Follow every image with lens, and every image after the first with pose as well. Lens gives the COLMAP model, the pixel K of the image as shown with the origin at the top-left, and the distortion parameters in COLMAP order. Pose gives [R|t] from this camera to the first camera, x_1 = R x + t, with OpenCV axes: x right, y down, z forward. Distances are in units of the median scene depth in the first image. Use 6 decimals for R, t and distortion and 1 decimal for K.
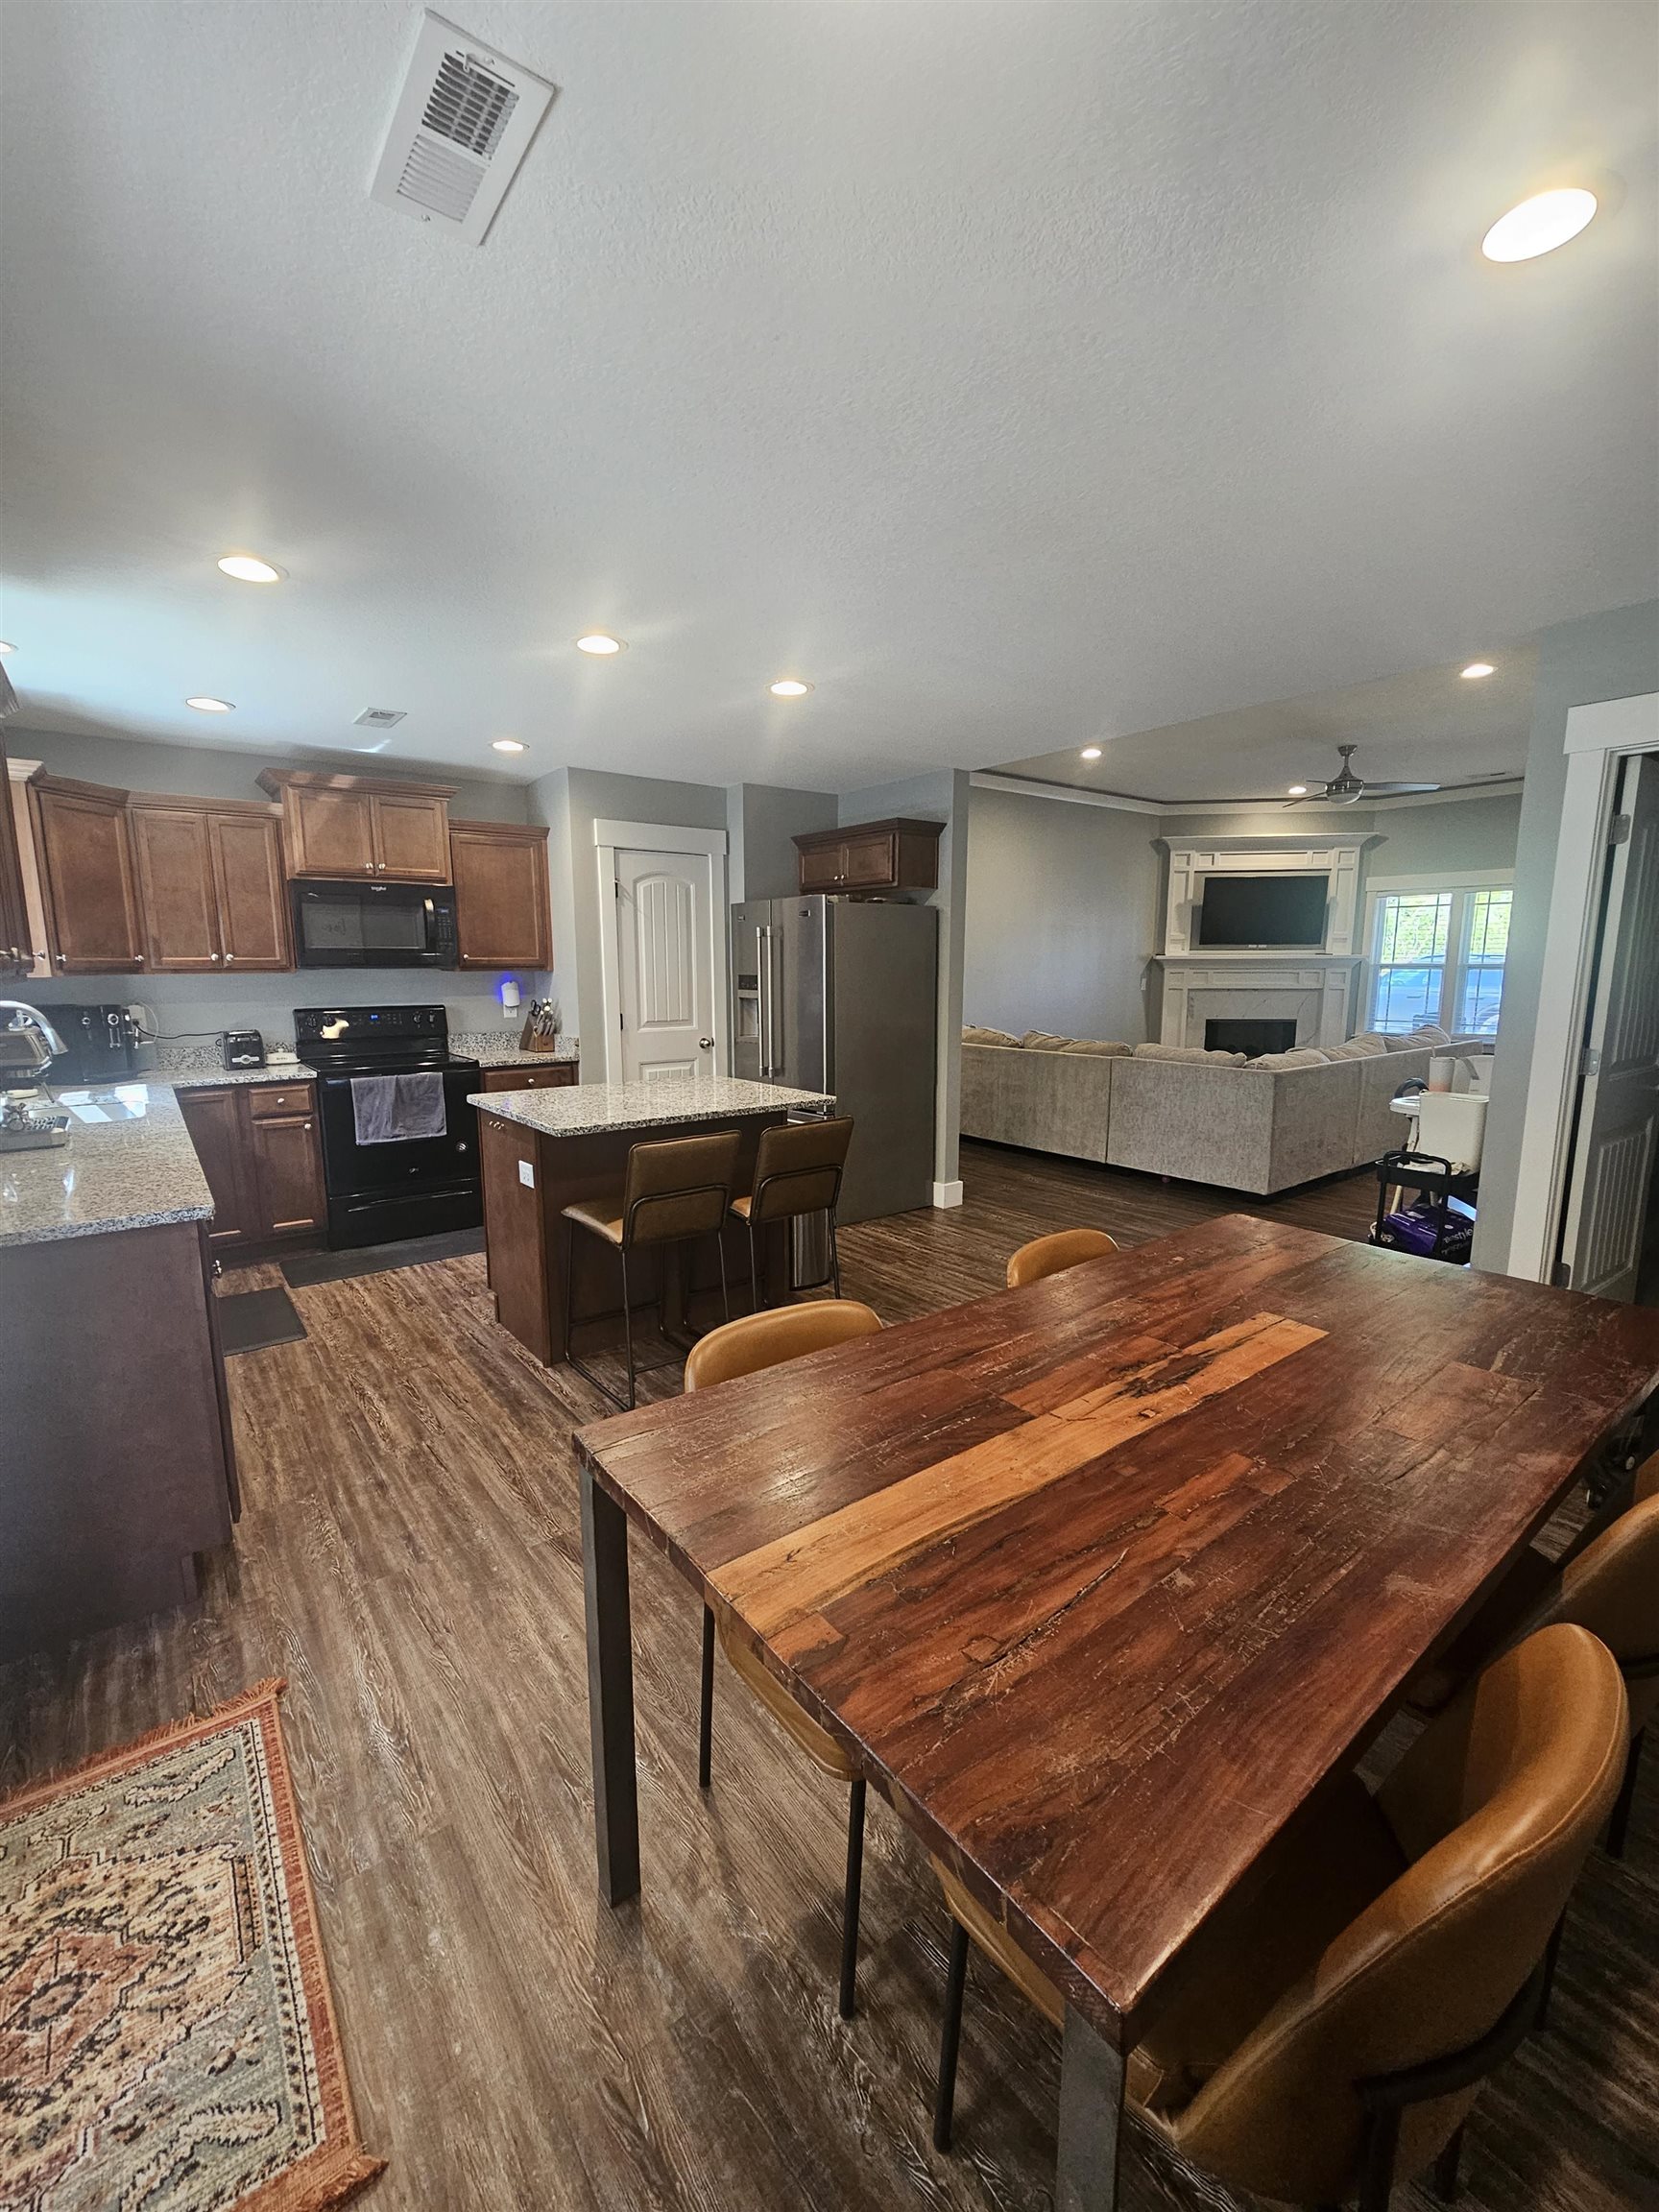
lens RADIAL K [[901.5, 0, 829.6], [0, 901.5, 1106.6], [0, 0, 1]] dist [-0.000708, -0.000091]
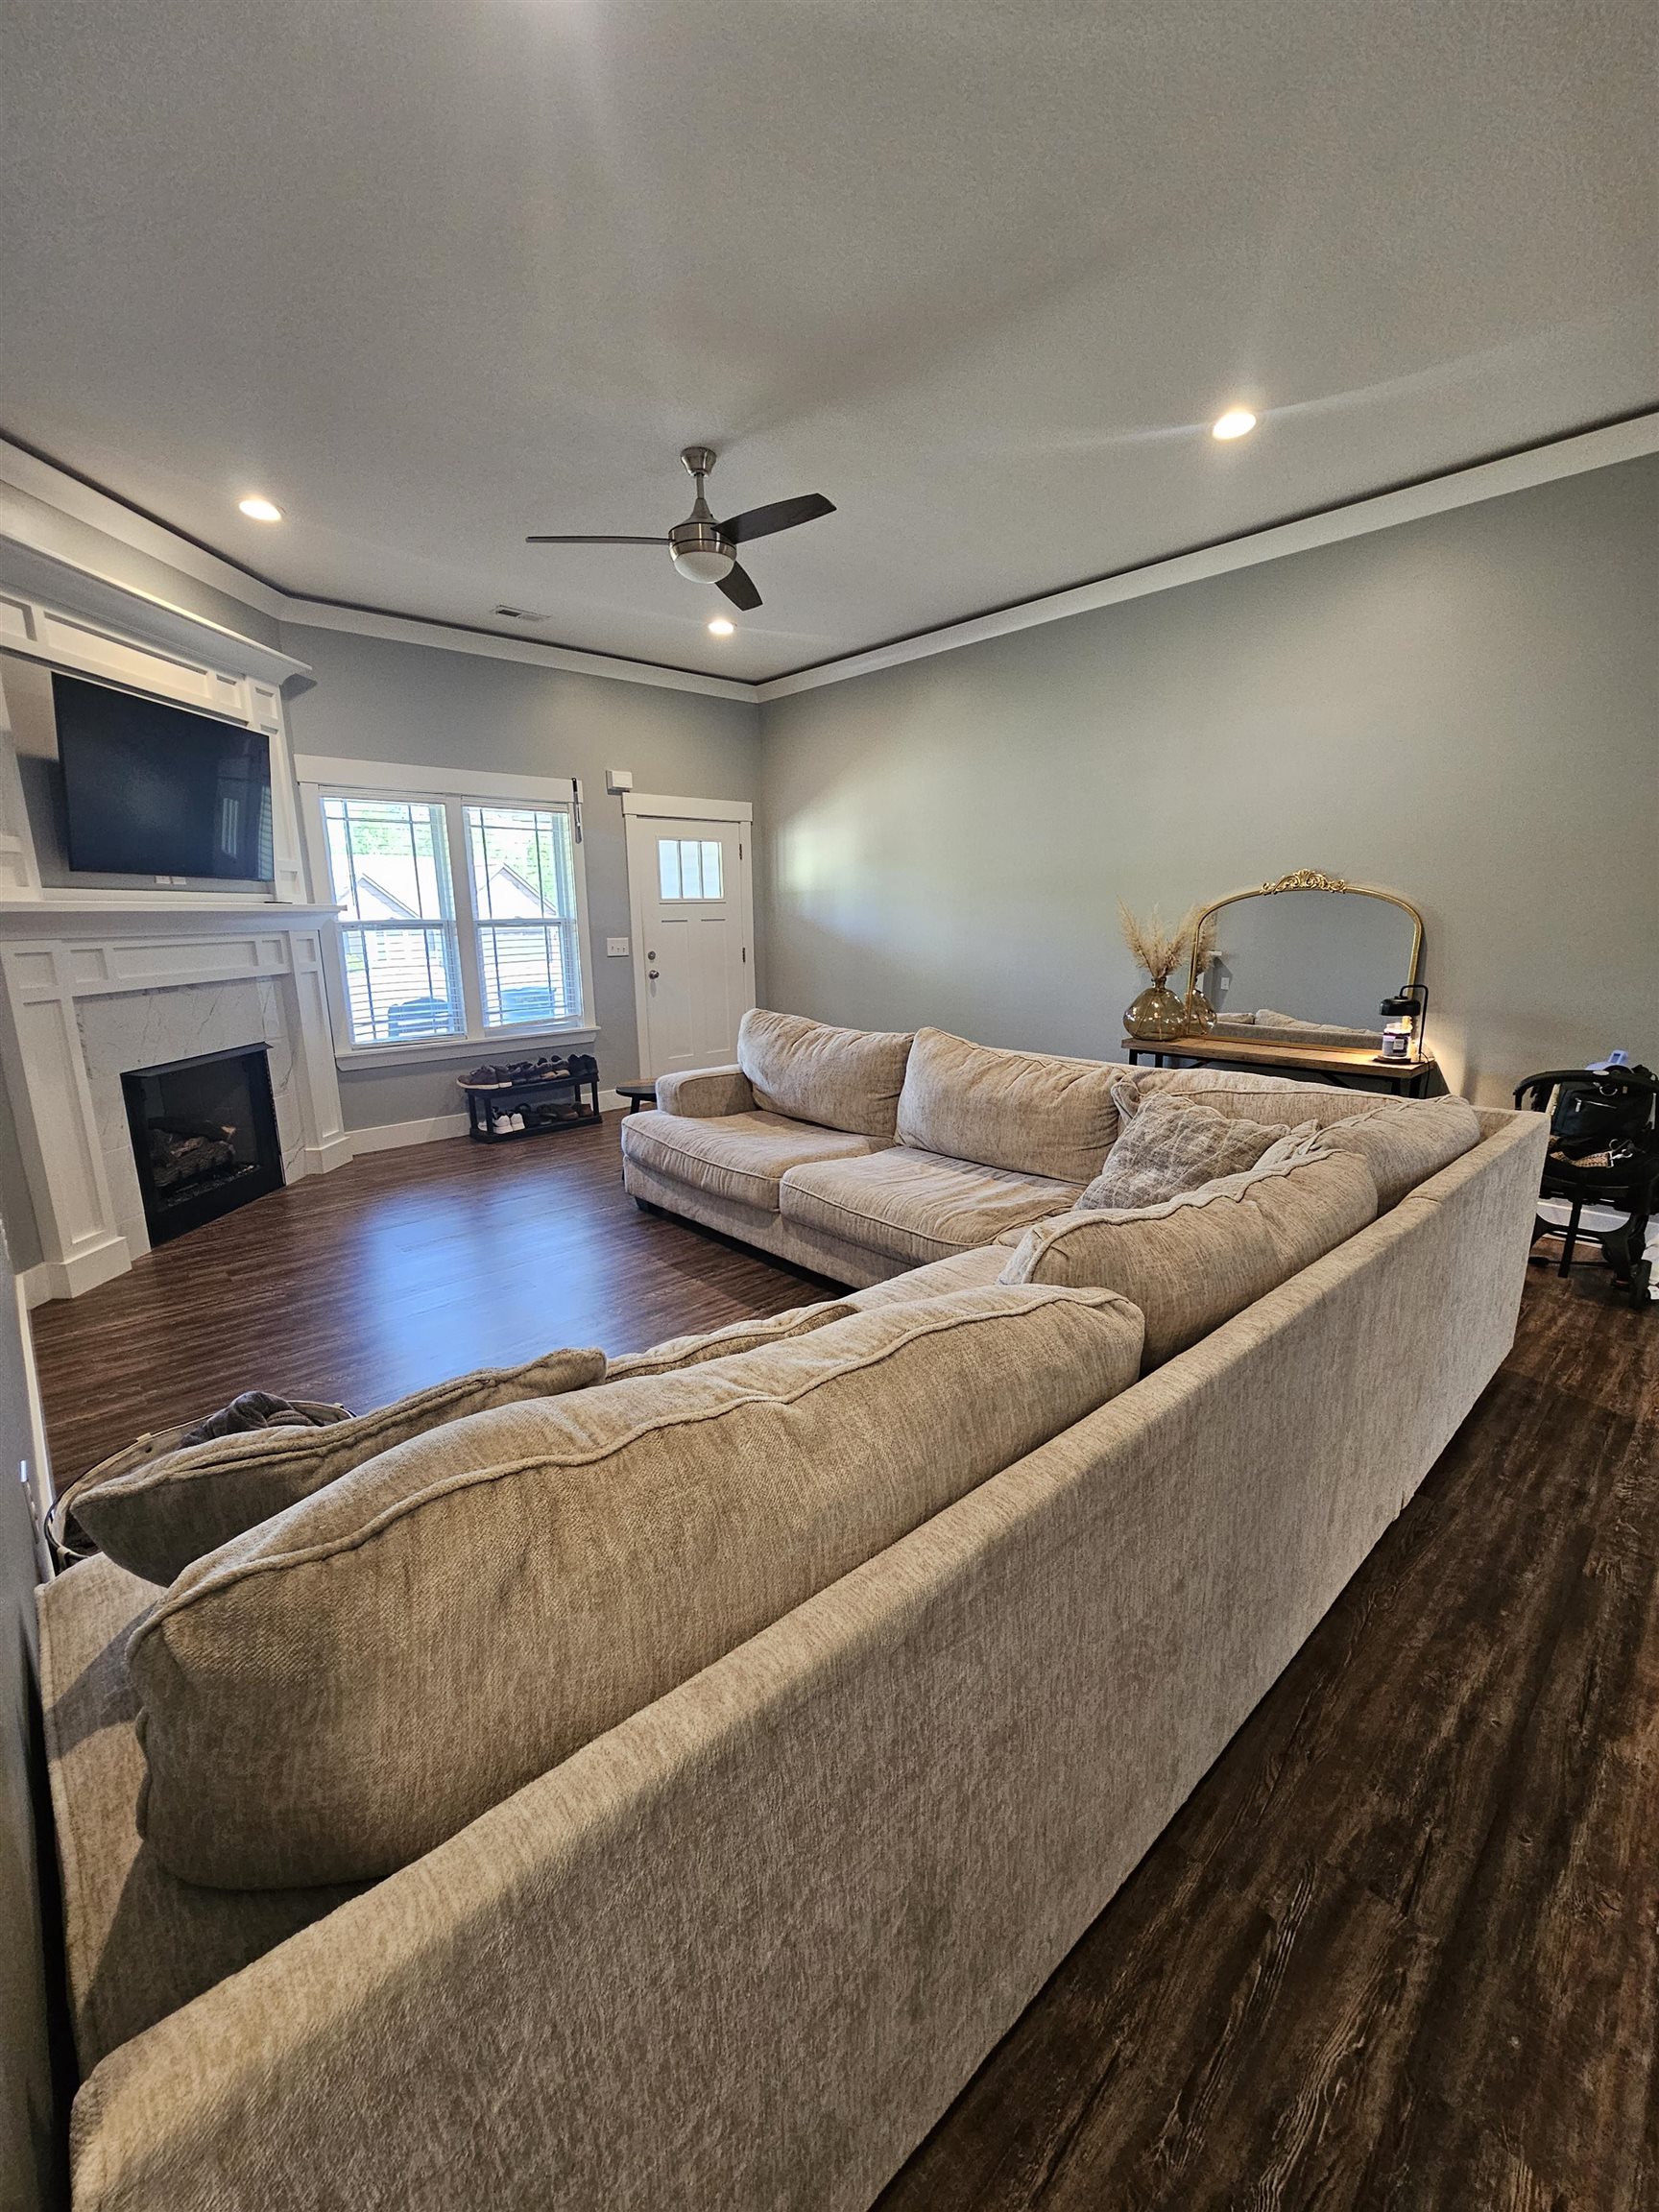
lens RADIAL K [[901.5, 0, 828.7], [0, 901.5, 1110.5], [0, 0, 1]] dist [-0.000708, -0.000091]
pose [[-0.082049, -0.211412, 0.973947, 0.023830], [0.166647, 0.960573, 0.222548, -0.121570], [-0.982597, 0.180565, -0.043583, 0.757355]]
